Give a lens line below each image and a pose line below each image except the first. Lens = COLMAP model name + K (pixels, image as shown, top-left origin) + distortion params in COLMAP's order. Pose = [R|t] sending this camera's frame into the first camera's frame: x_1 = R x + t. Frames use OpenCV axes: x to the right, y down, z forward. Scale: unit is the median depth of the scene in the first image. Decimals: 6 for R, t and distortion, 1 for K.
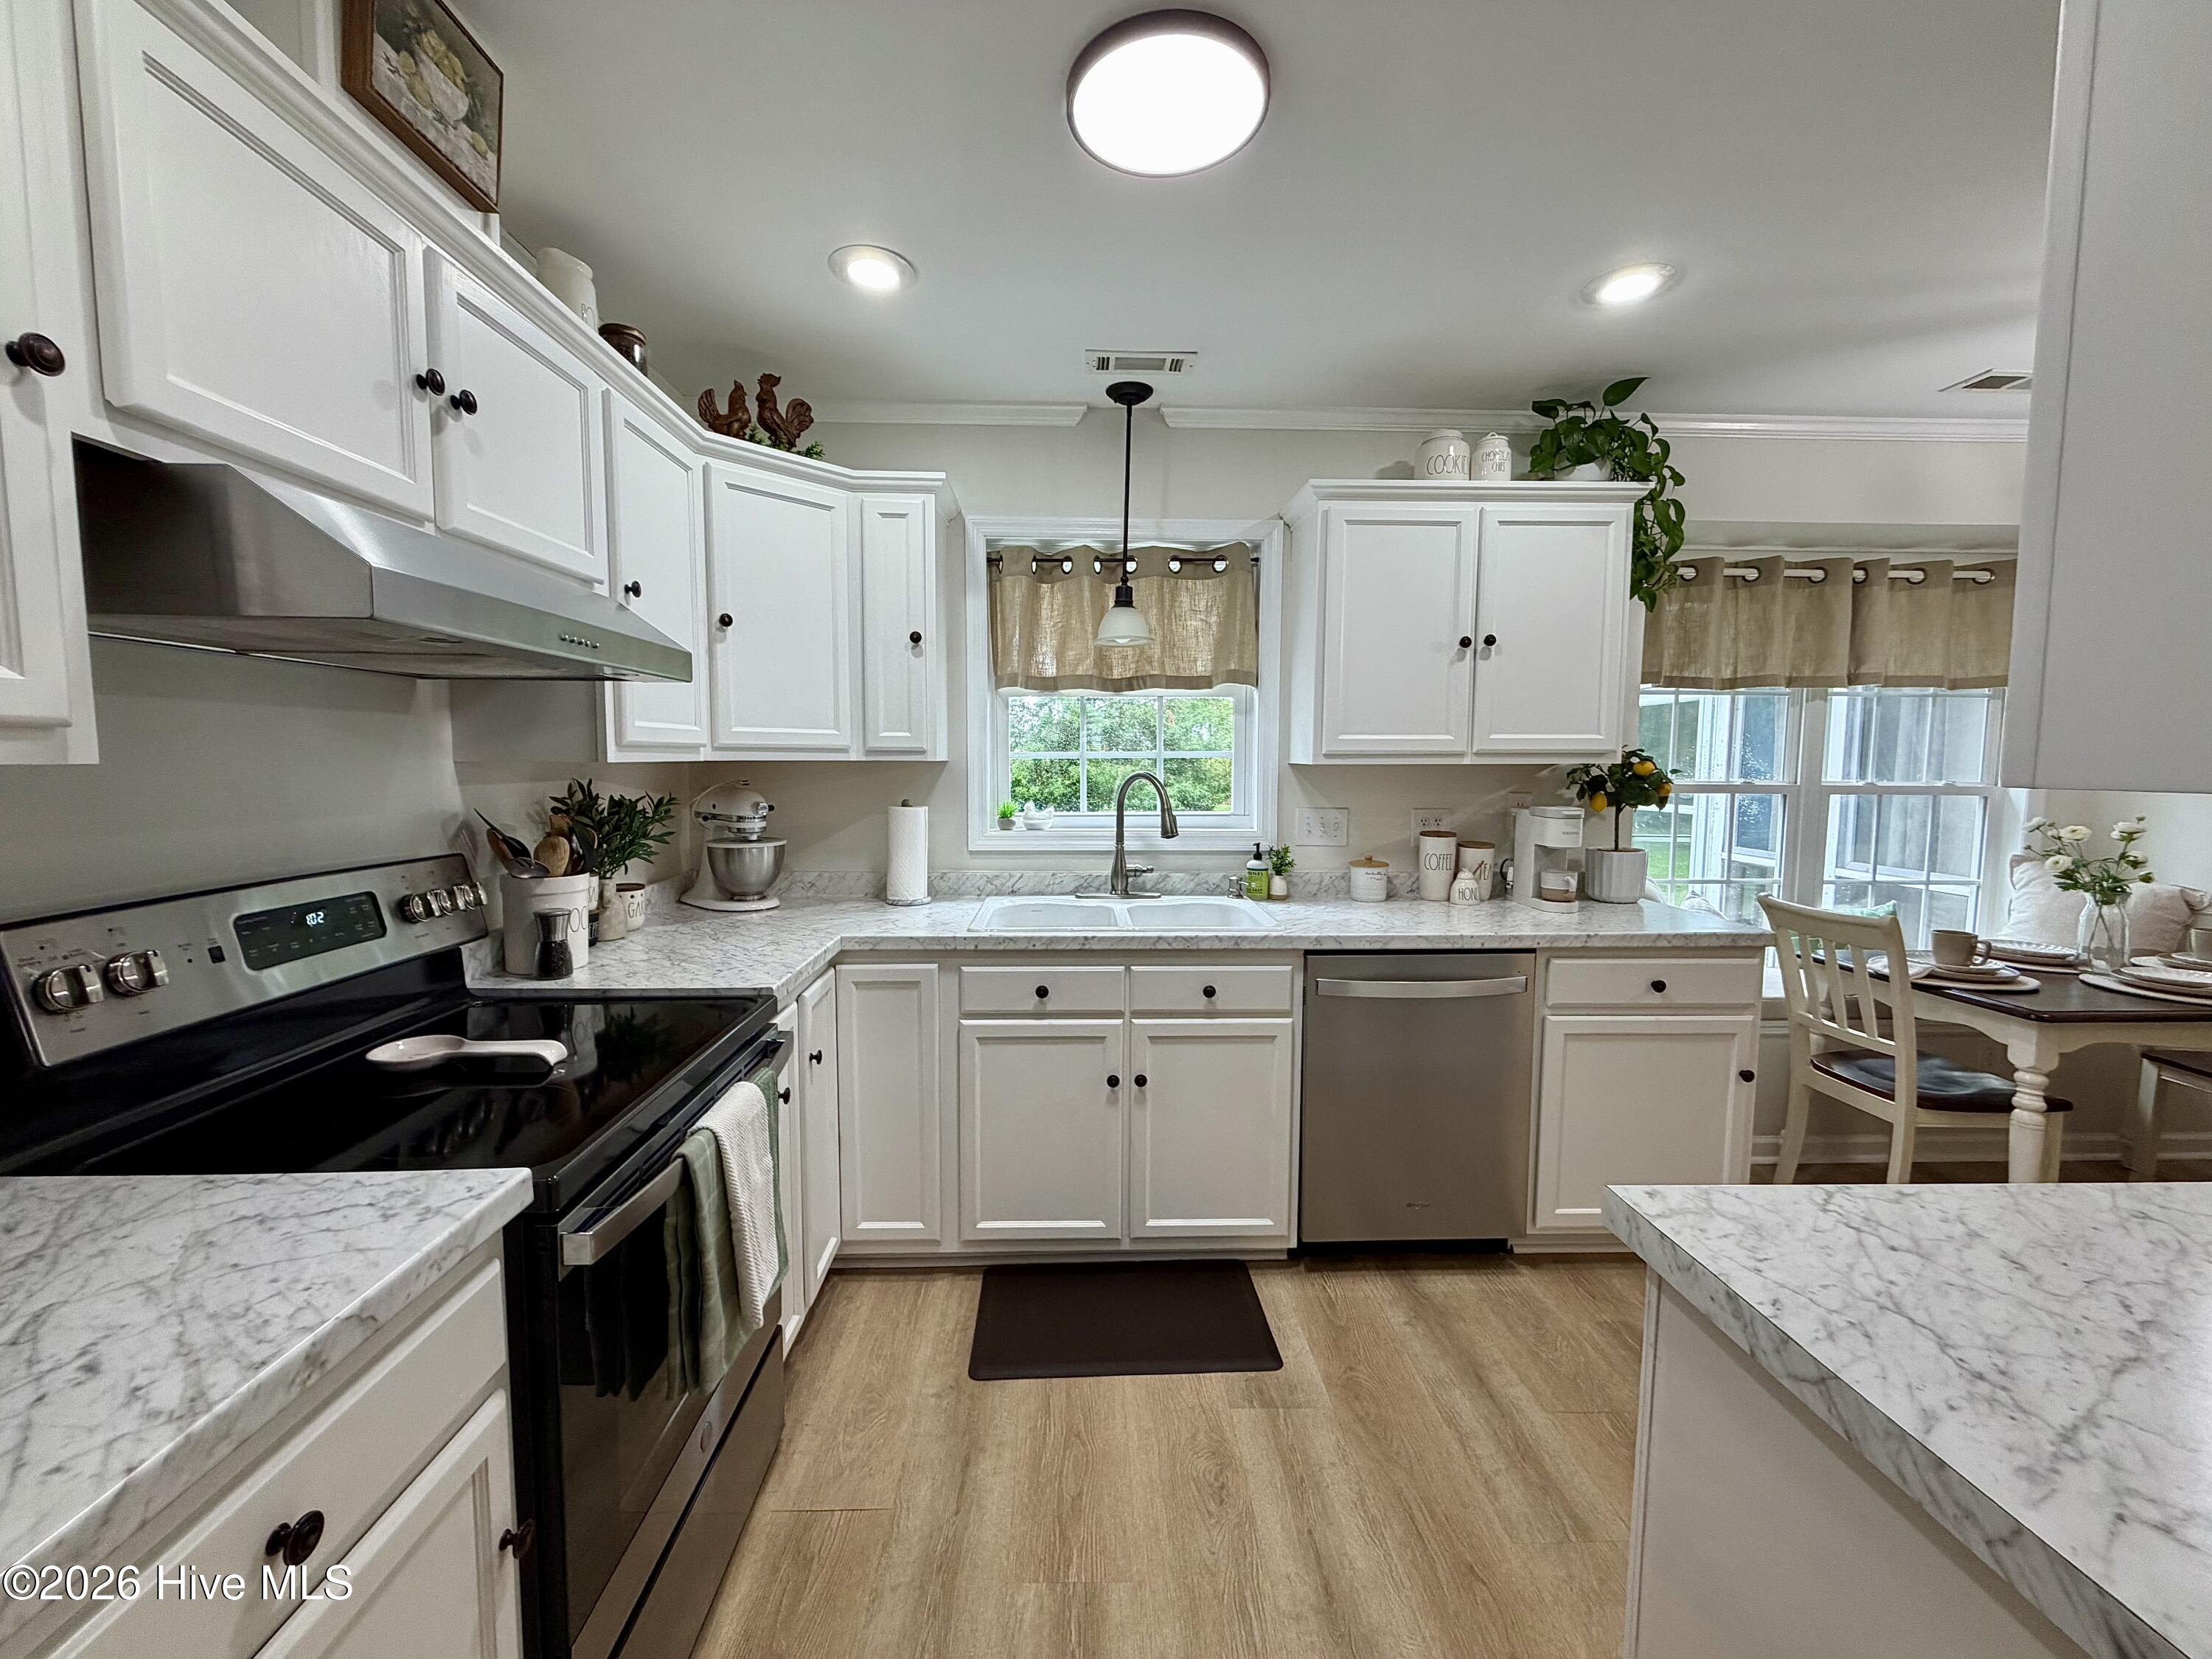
lens RADIAL K [[878.5, 0, 1105.3], [0, 878.5, 833.0], [0, 0, 1]] dist [0.002788, 0.000274]
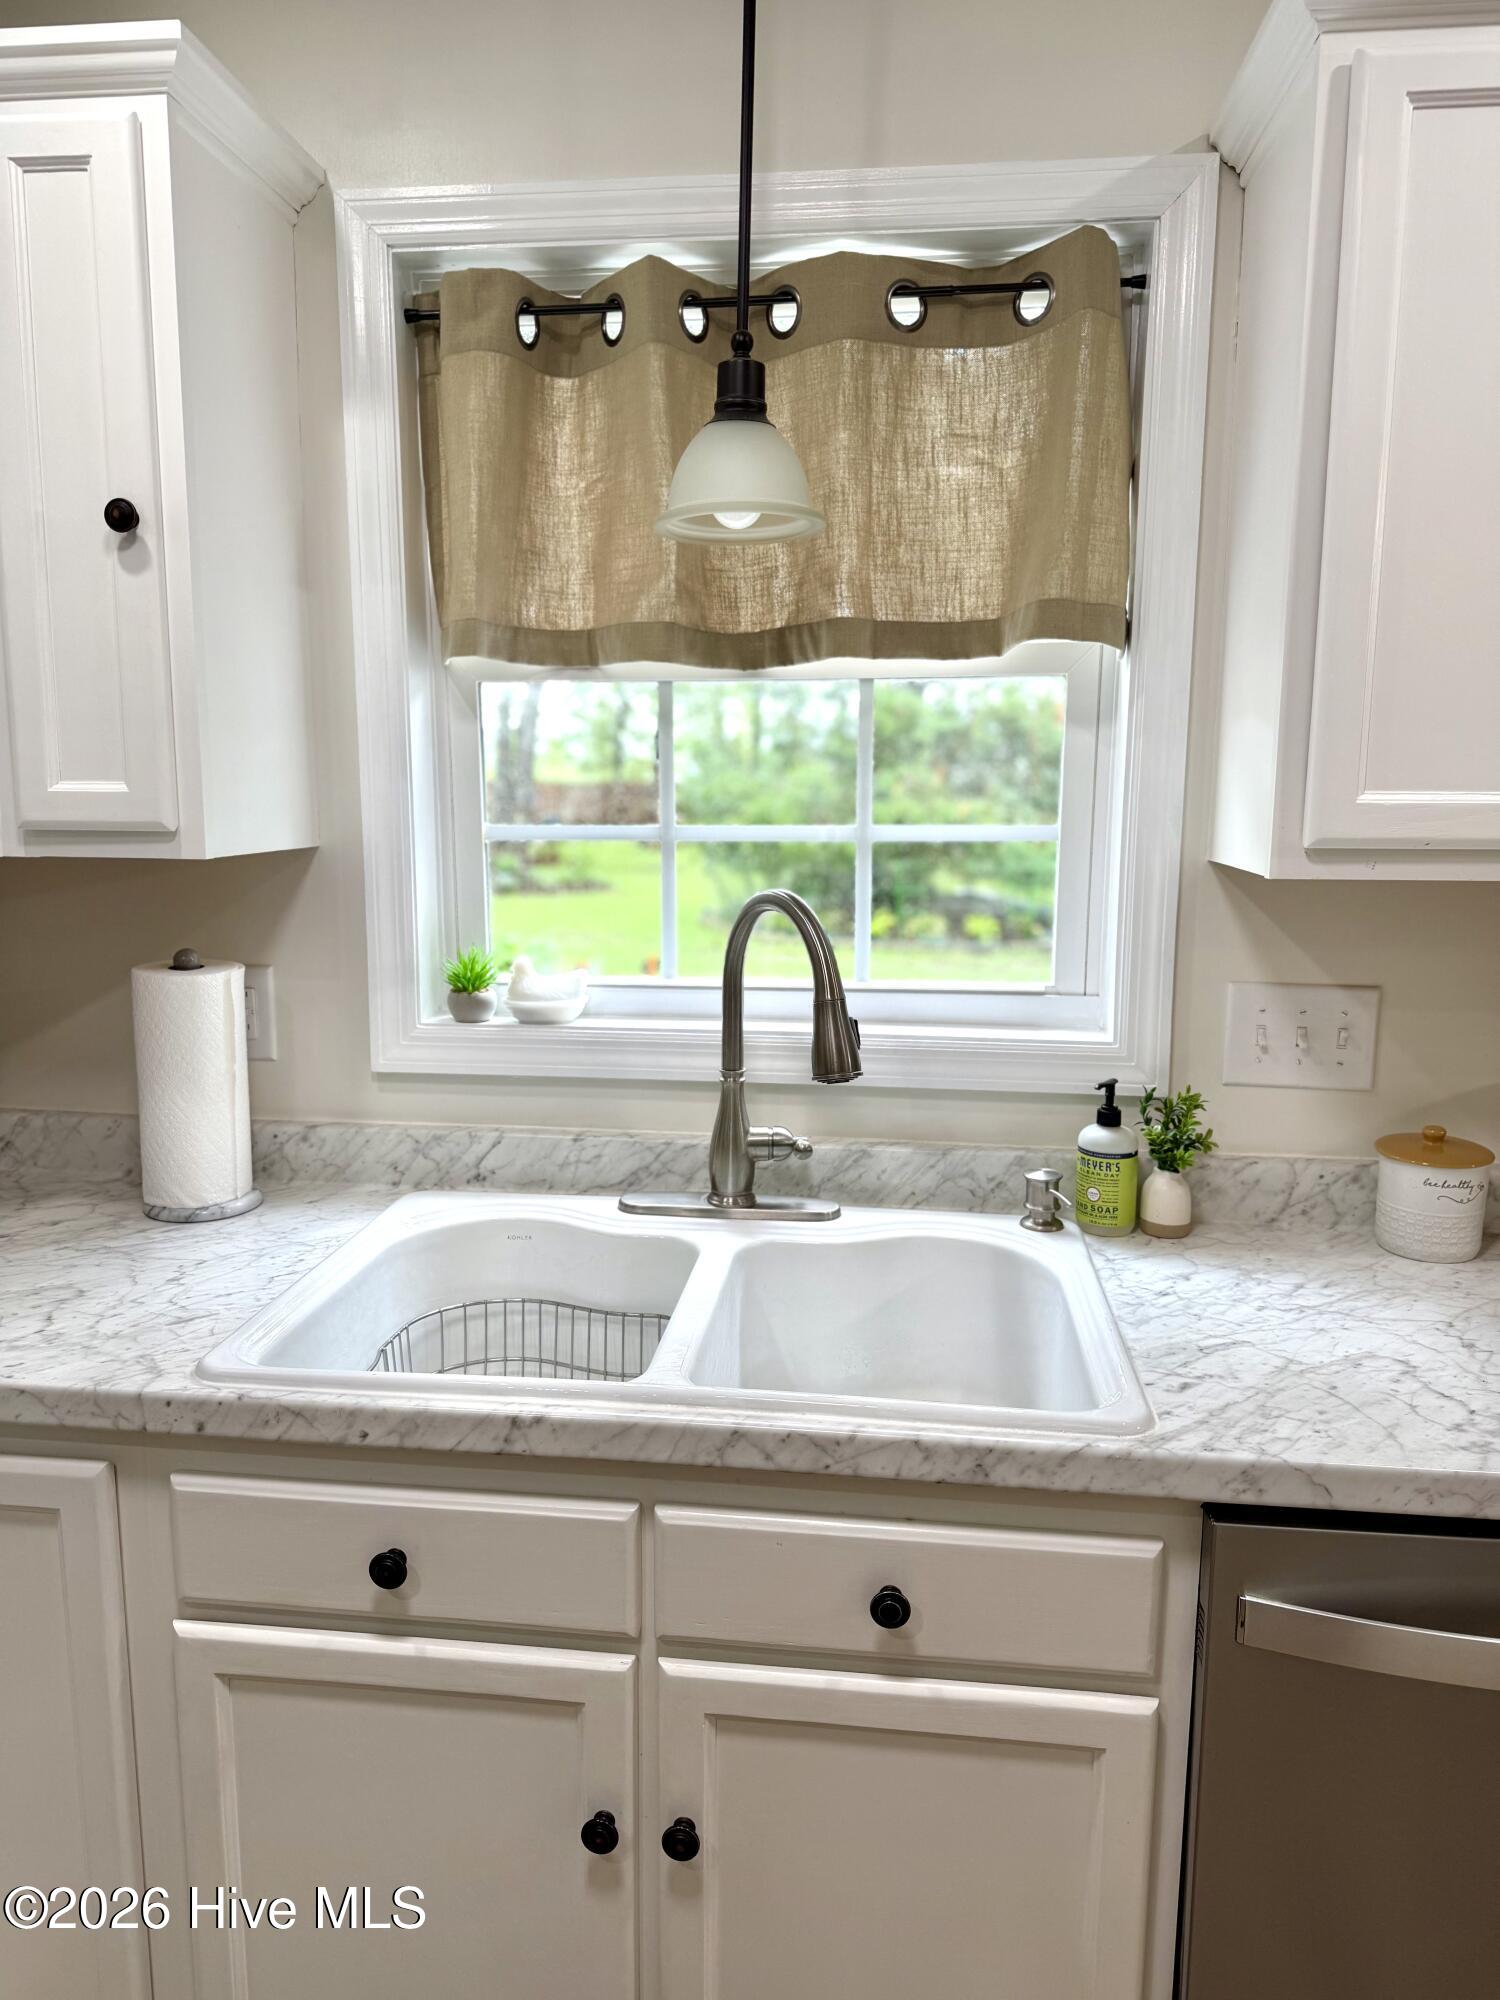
lens RADIAL K [[1399.6, 0, 741.9], [0, 1399.6, 1001.0], [0, 0, 1]] dist [0.029167, -0.031360]
pose [[0.987446, 0.025986, -0.155807, 0.112144], [-0.014721, 0.997221, 0.073027, -0.062006], [0.157272, -0.069817, 0.985084, 0.402977]]
